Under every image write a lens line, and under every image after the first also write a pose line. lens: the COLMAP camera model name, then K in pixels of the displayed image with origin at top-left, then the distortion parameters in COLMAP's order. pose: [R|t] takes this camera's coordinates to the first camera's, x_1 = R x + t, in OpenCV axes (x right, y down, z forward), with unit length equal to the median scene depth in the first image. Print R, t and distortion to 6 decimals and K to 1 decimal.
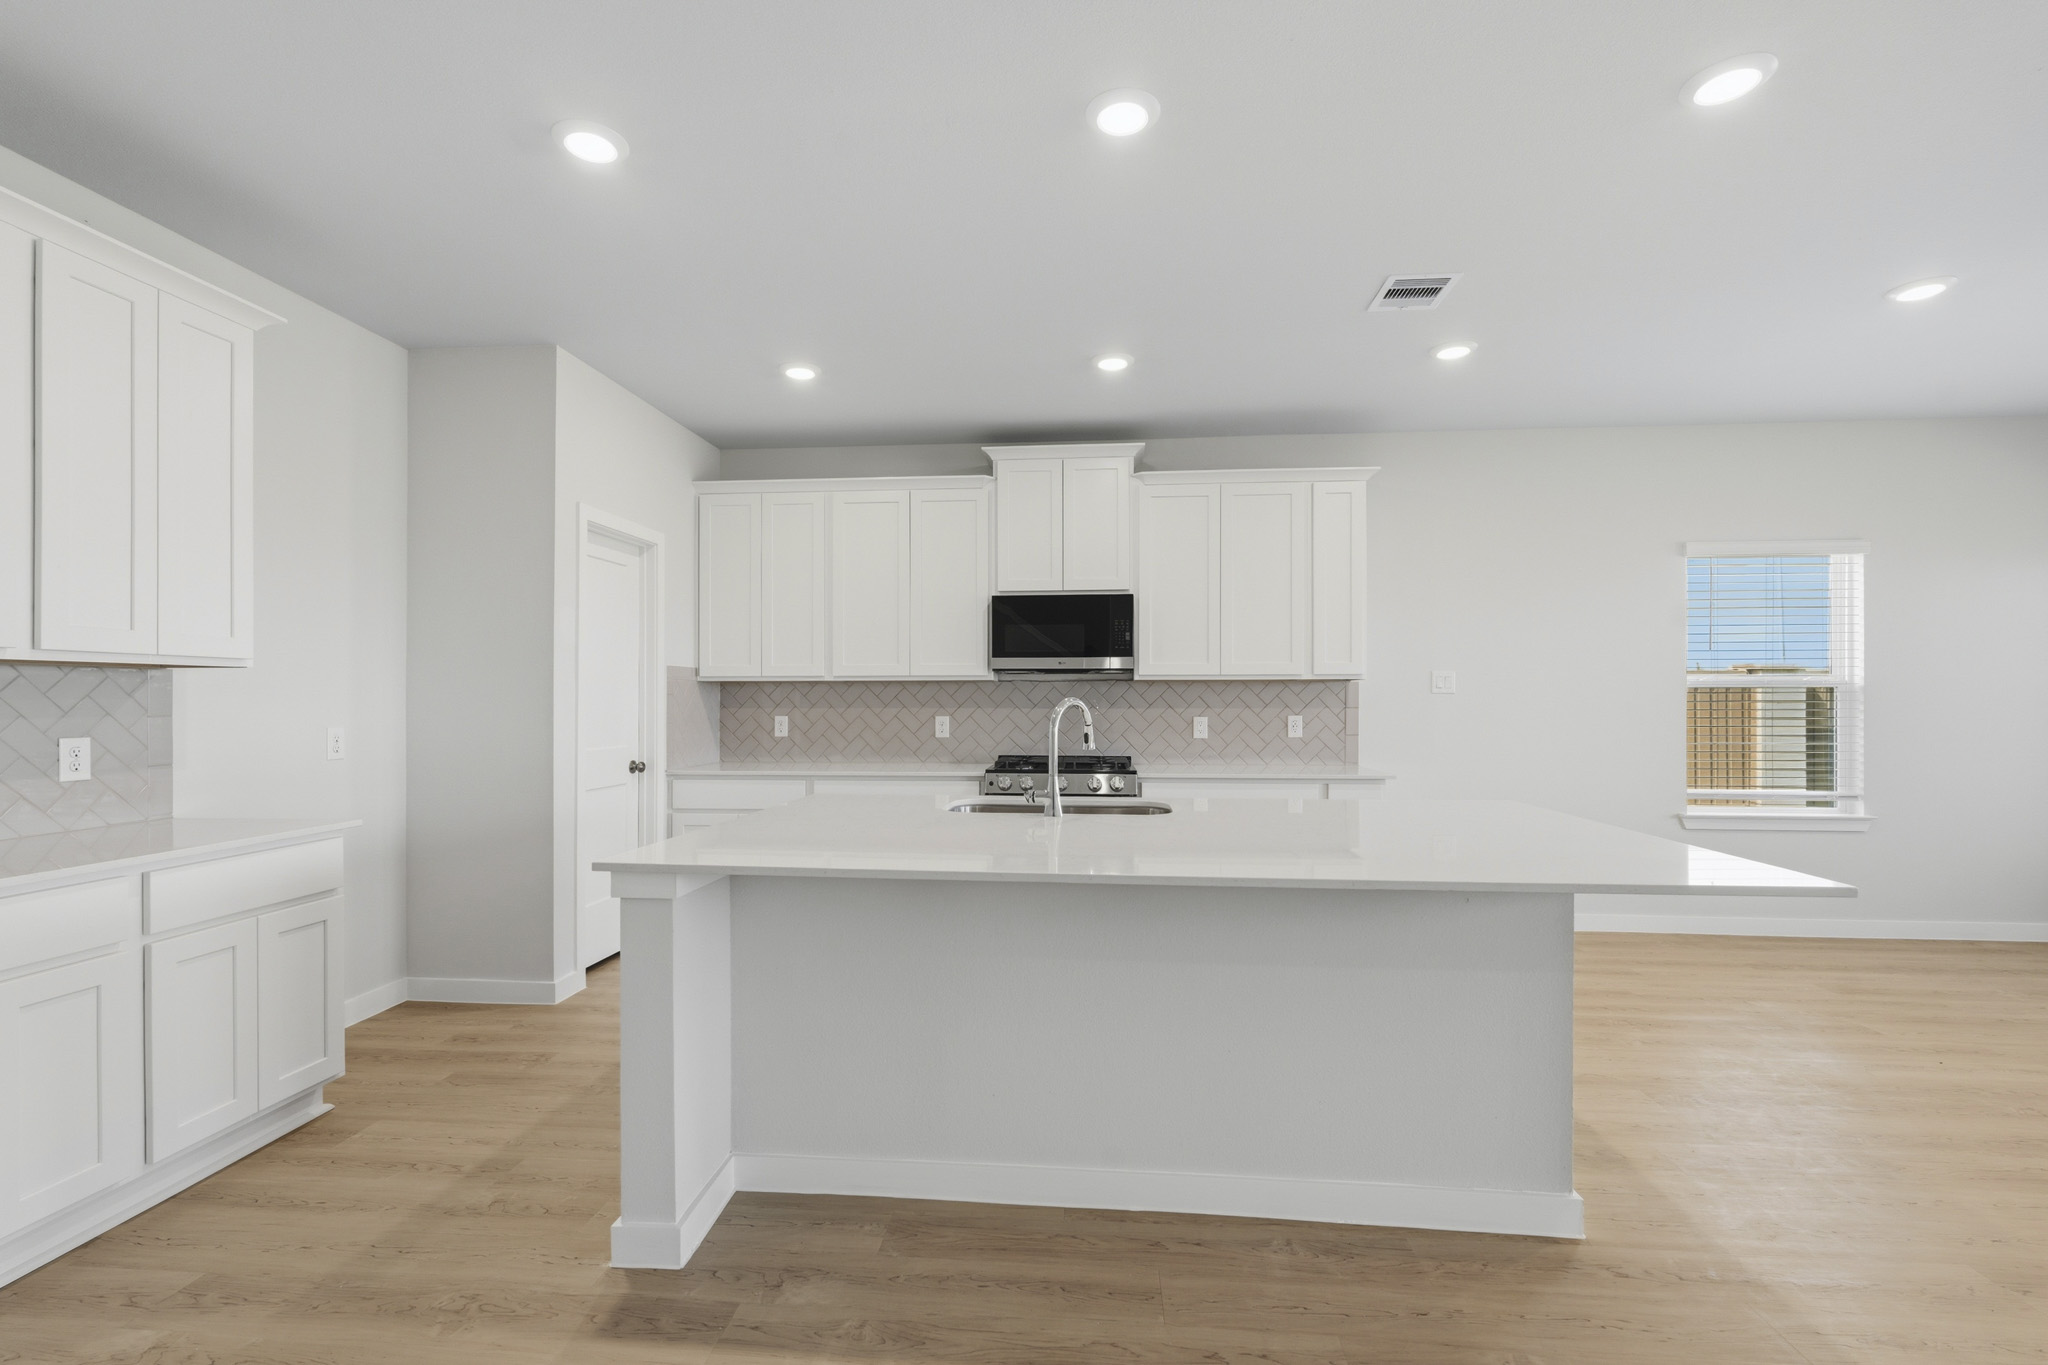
lens RADIAL K [[904.5, 0, 1026.9], [0, 904.5, 696.2], [0, 0, 1]] dist [0.000467, 0.001272]
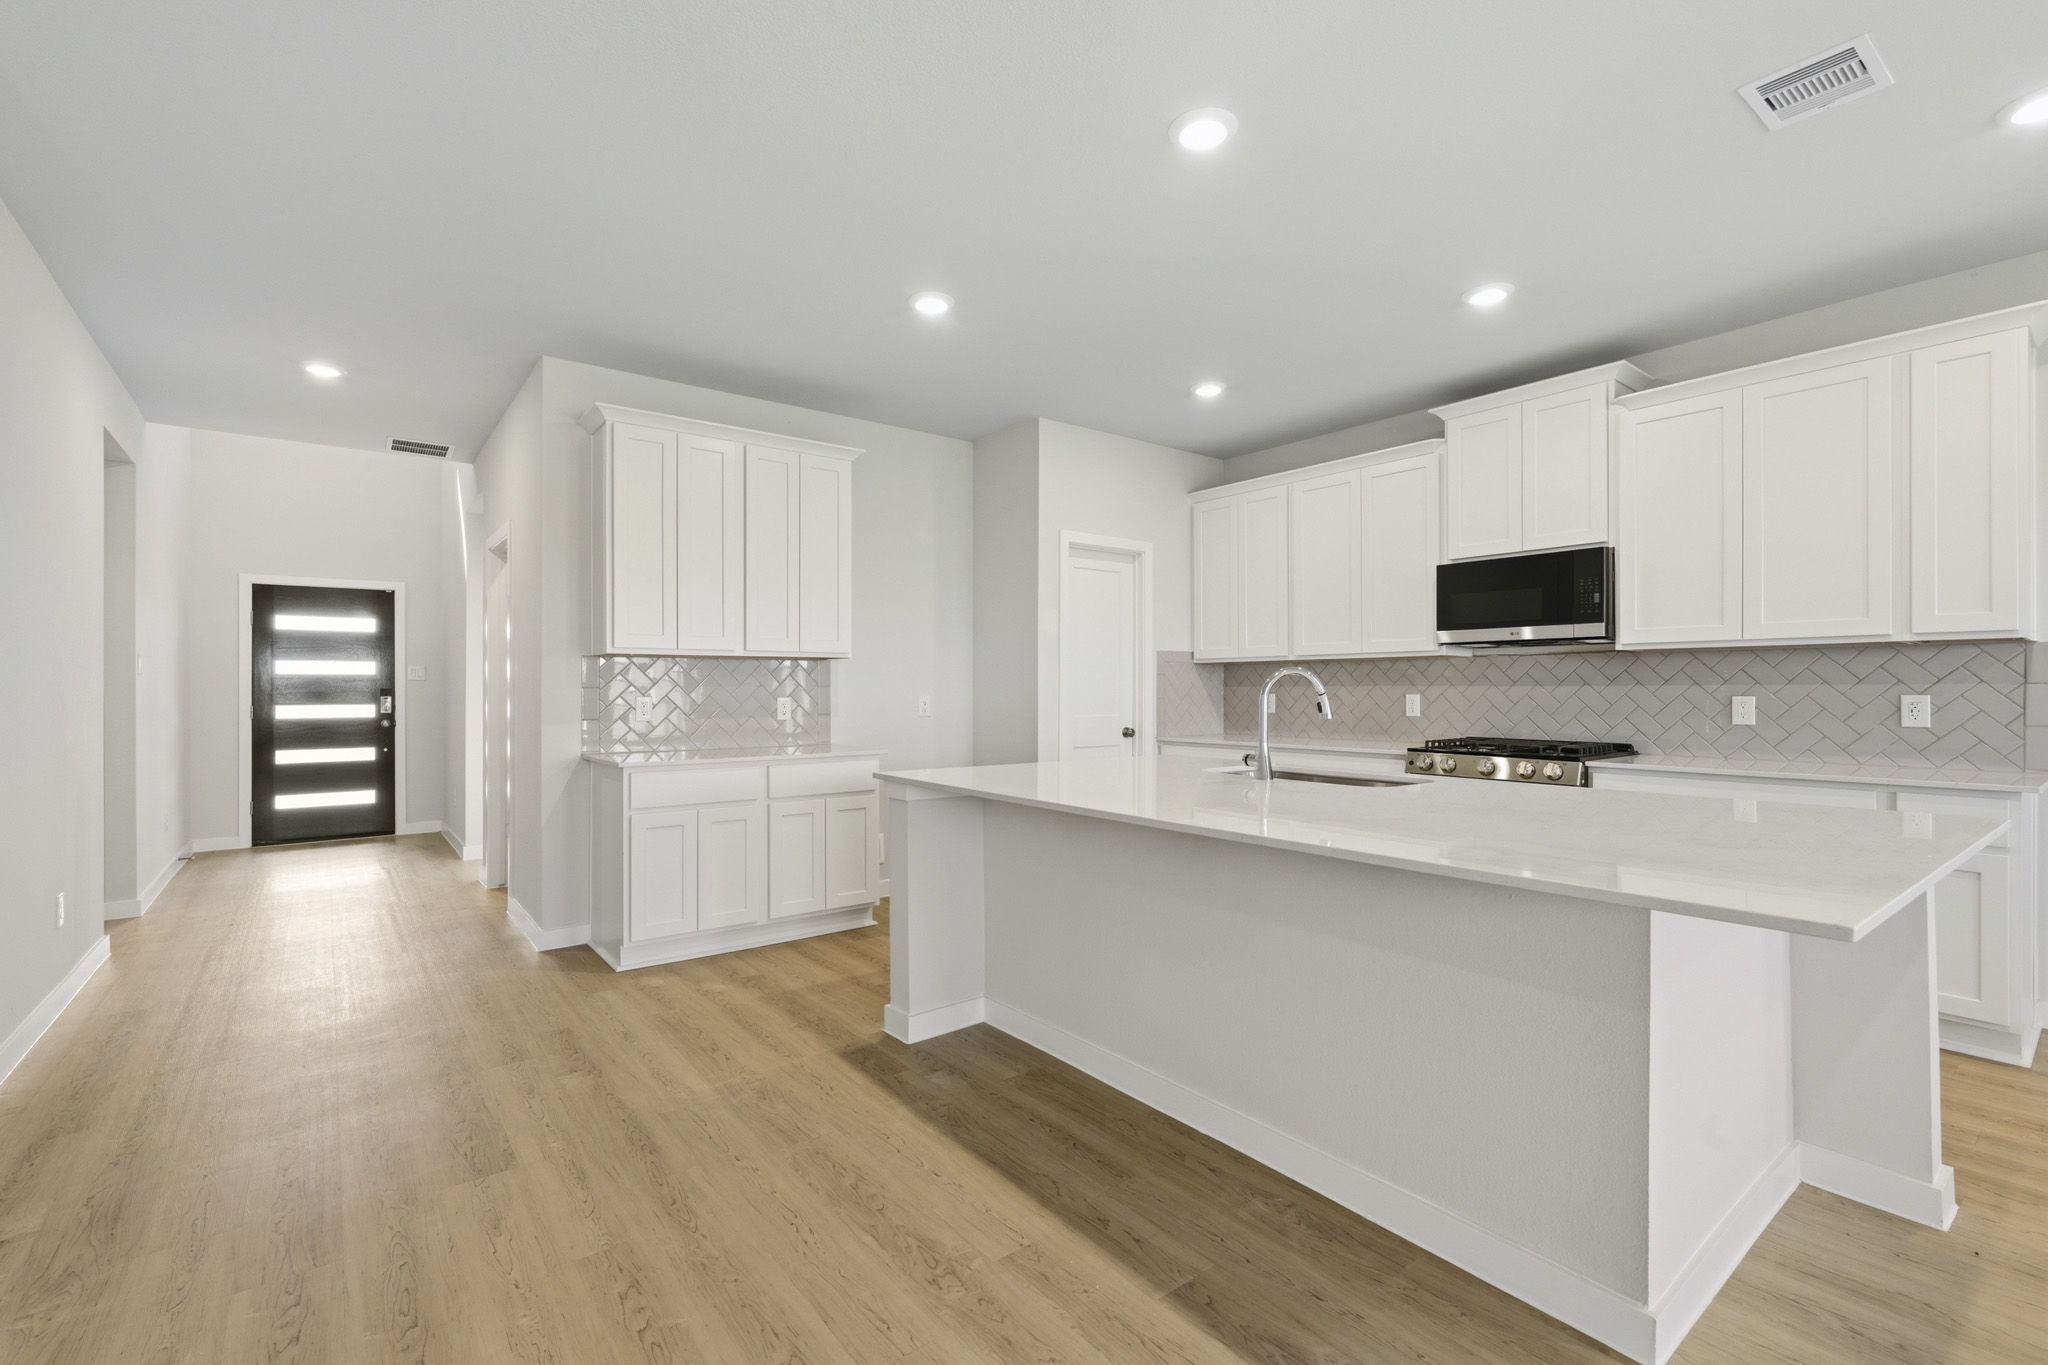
lens RADIAL K [[904.5, 0, 1023.7], [0, 904.5, 681.2], [0, 0, 1]] dist [0.000467, 0.001272]
pose [[0.678496, -0.006427, -0.734576, 0.374044], [0.003326, 0.999978, -0.005676, 0.013817], [0.734597, 0.001408, 0.678502, 0.047883]]
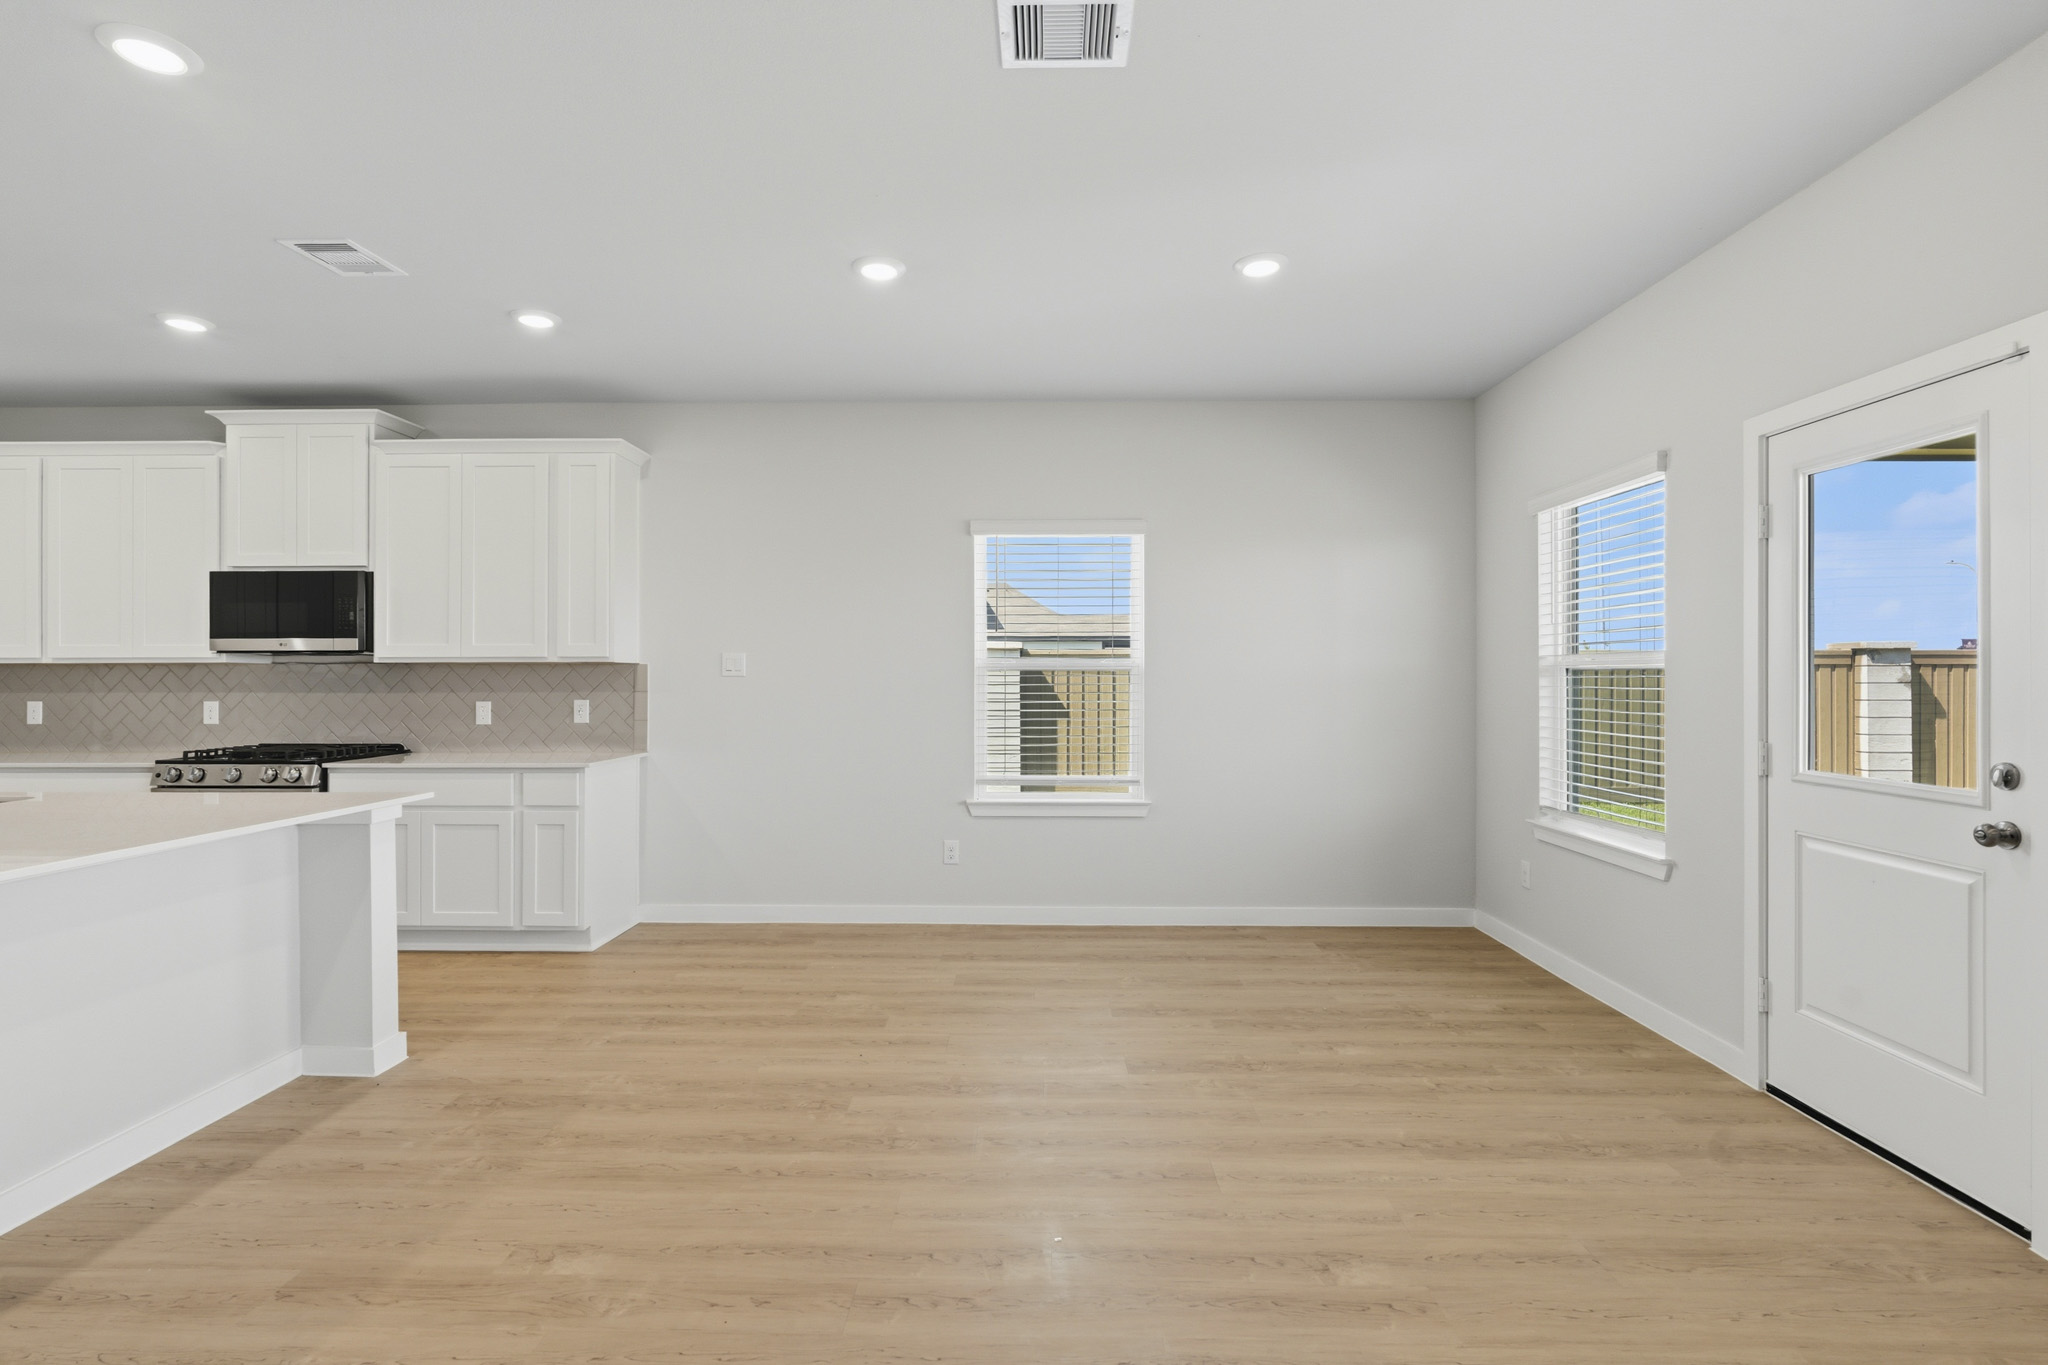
lens RADIAL K [[956.0, 0, 1027.4], [0, 956.0, 678.0], [0, 0, 1]] dist [-0.005662, -0.000597]
pose [[0.998000, -0.000690, 0.063217, 0.763445], [0.000538, 0.999997, 0.002417, -0.004162], [-0.063219, -0.002378, 0.997997, -0.027938]]
